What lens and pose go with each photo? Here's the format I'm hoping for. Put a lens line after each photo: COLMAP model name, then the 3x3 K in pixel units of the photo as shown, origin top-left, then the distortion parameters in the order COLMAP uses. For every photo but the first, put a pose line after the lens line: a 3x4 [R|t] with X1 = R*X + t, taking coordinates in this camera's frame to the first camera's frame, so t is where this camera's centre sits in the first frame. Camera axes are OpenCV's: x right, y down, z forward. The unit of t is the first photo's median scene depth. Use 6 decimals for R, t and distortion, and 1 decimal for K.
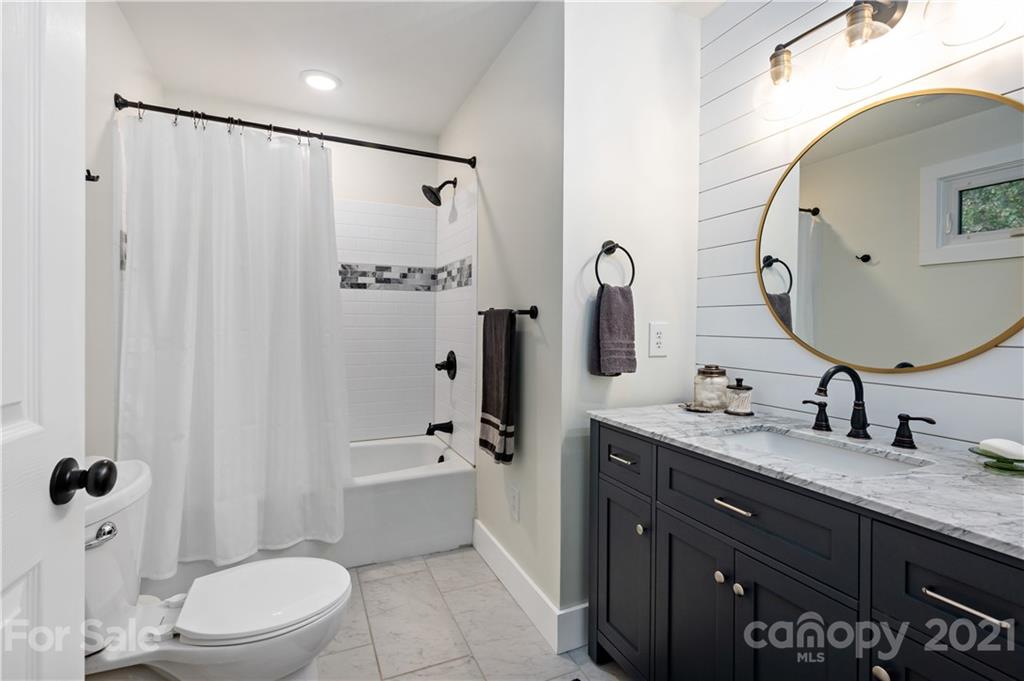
lens RADIAL K [[466.4, 0, 511.7], [0, 466.4, 330.3], [0, 0, 1]] dist [-0.001566, -0.000292]
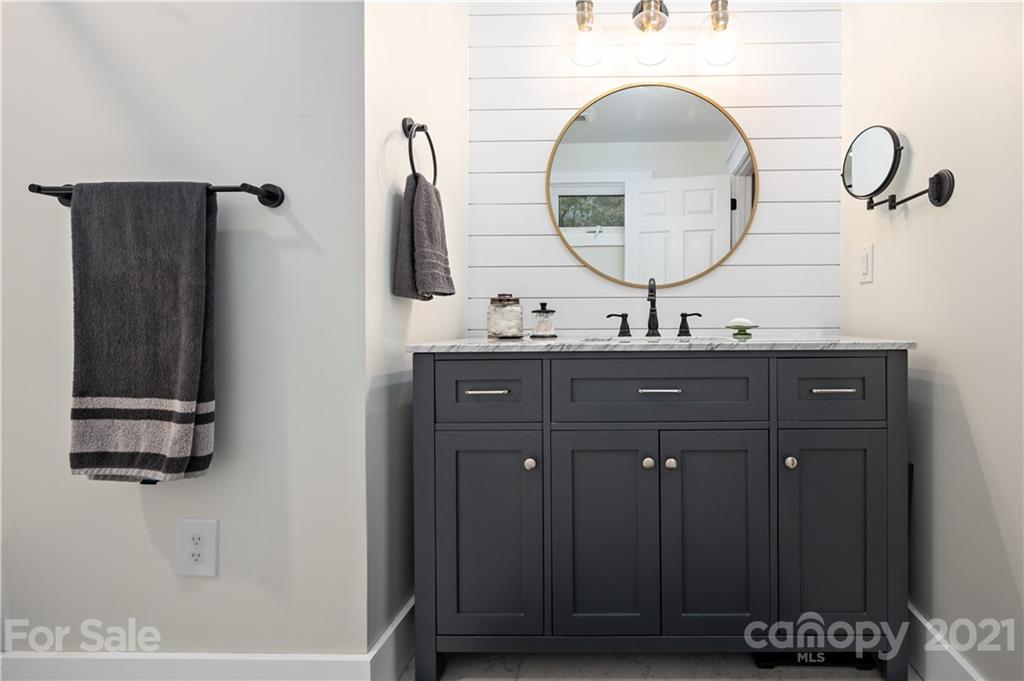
lens RADIAL K [[470.0, 0, 512.2], [0, 470.0, 358.8], [0, 0, 1]] dist [0.003856, 0.000265]
pose [[0.420650, -0.016912, 0.907065, -0.449065], [0.012277, 0.999841, 0.012948, 0.199539], [-0.907140, 0.005690, 0.420791, 0.593656]]
